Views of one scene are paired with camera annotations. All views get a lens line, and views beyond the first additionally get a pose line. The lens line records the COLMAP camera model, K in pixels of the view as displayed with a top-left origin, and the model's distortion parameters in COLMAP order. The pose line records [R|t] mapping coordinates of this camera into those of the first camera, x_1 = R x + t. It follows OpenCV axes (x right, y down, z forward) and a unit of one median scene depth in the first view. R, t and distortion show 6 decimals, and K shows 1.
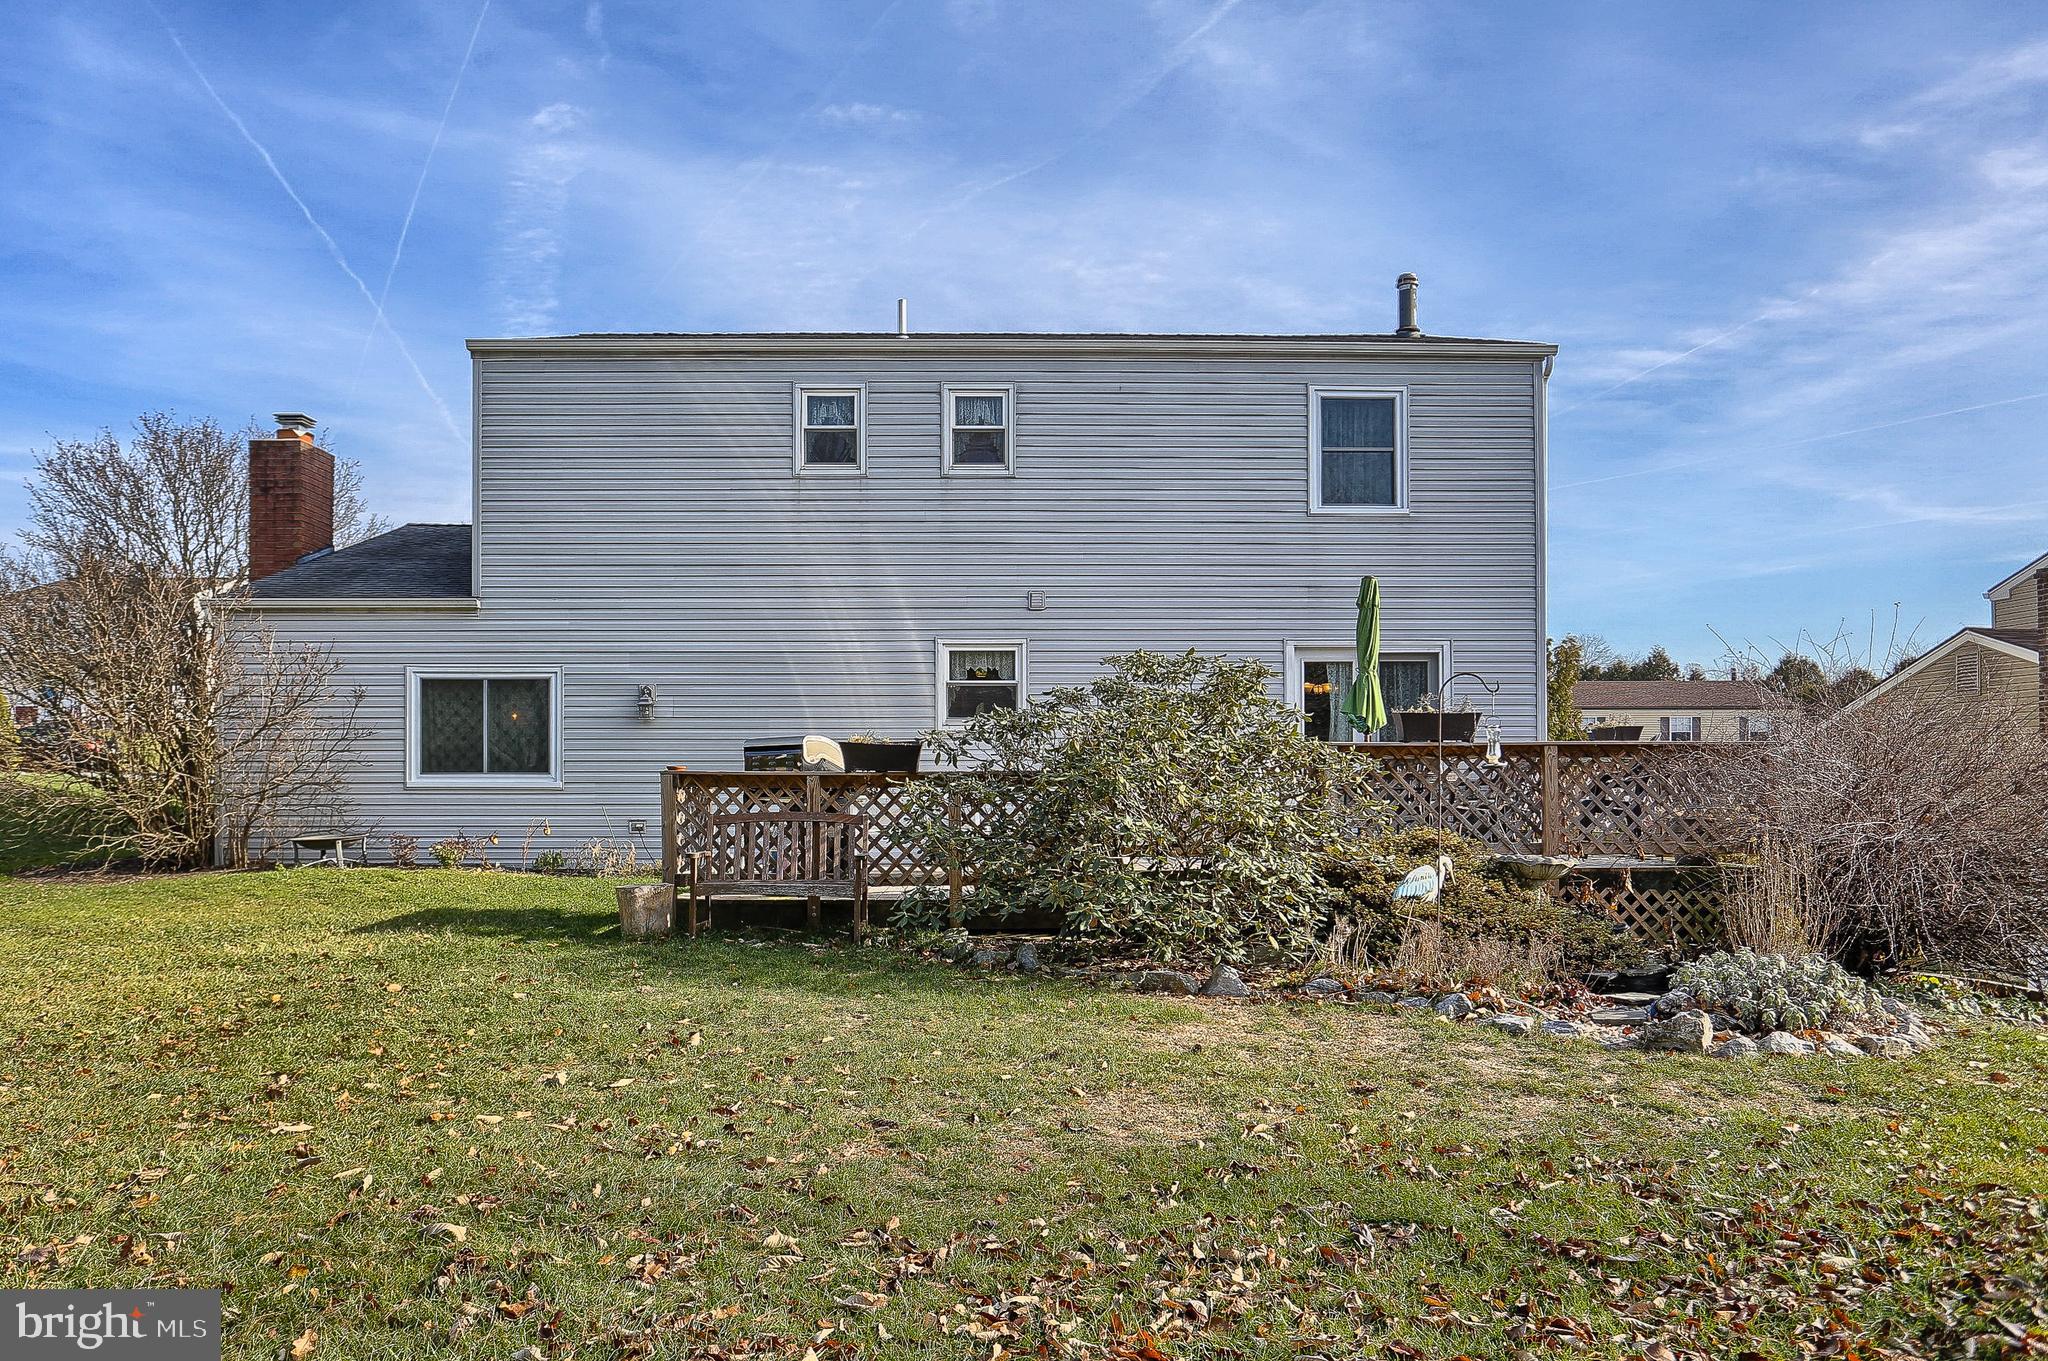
lens RADIAL K [[1287.9, 0, 1025.6], [0, 1287.9, 759.1], [0, 0, 1]] dist [-0.028824, 0.030321]
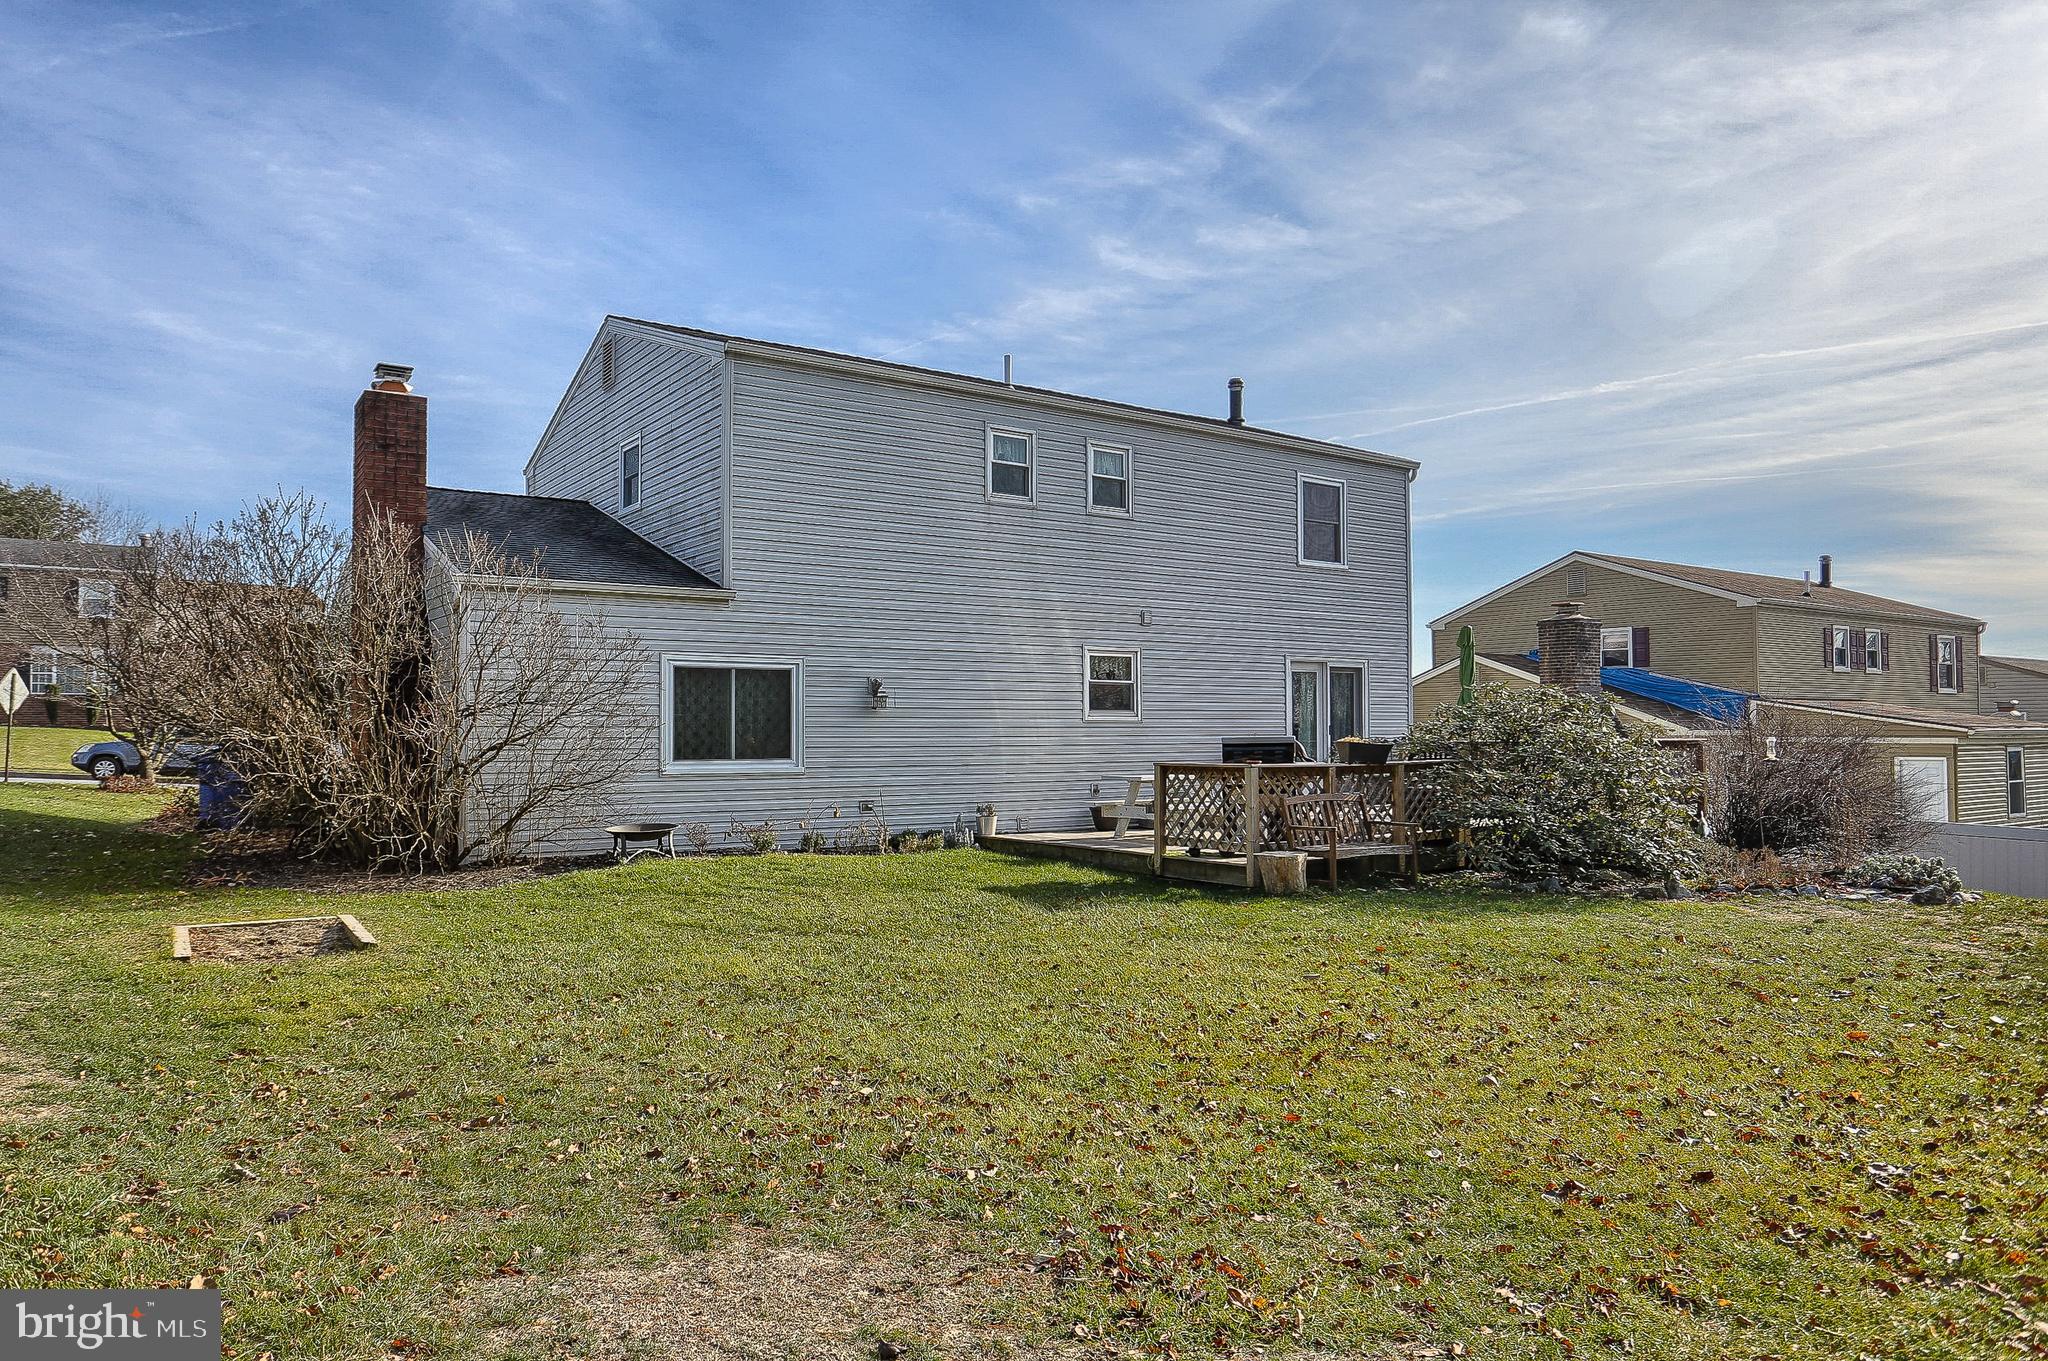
lens RADIAL K [[1378.2, 0, 1024.0], [0, 1378.2, 680.5], [0, 0, 1]] dist [-0.027495, 0.000441]
pose [[0.828416, 0.023735, 0.559611, -0.841652], [0.002656, 0.998924, -0.046300, -0.000852], [-0.560108, 0.039842, 0.827461, -0.045258]]
